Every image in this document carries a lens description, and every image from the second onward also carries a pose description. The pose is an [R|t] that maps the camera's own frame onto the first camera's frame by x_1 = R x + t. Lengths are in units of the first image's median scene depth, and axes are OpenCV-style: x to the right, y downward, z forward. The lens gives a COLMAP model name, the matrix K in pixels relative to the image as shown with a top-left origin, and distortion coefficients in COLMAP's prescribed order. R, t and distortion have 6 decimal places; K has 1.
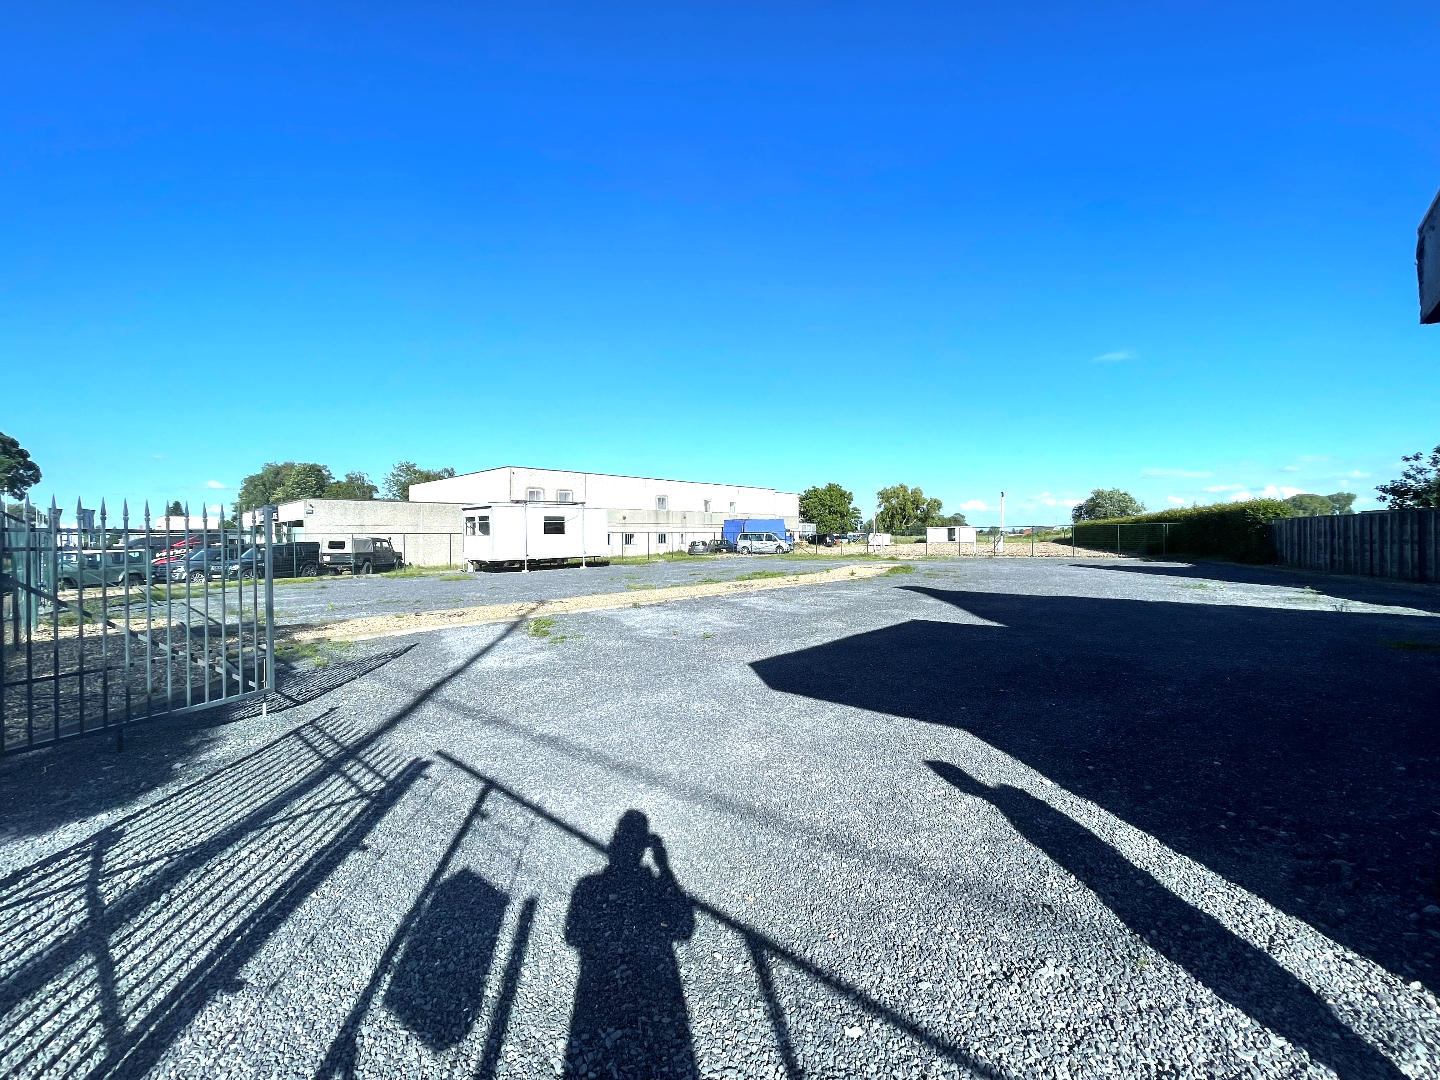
lens RADIAL K [[577.9, 0, 715.6], [0, 577.9, 540.7], [0, 0, 1]] dist [0.000972, -0.000127]
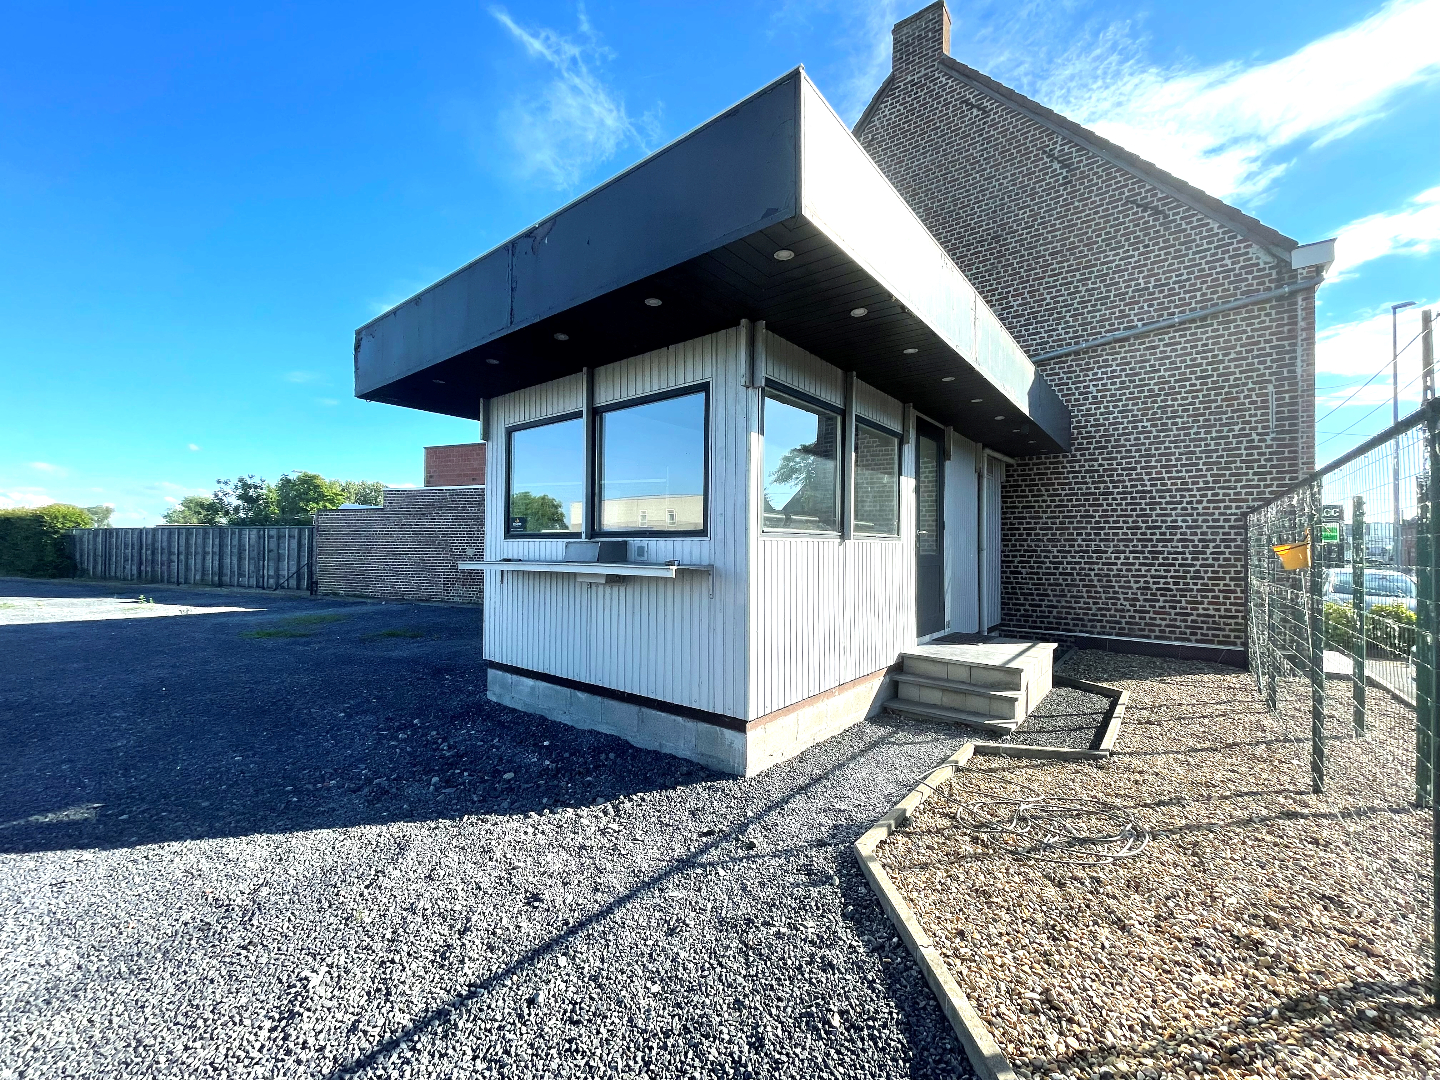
lens RADIAL K [[577.9, 0, 715.6], [0, 577.9, 540.7], [0, 0, 1]] dist [0.000972, -0.000127]
pose [[-0.070047, 0.025176, 0.997226, -0.142204], [-0.003109, 0.999671, -0.025456, 0.008094], [-0.997539, -0.004883, -0.069946, 0.121176]]
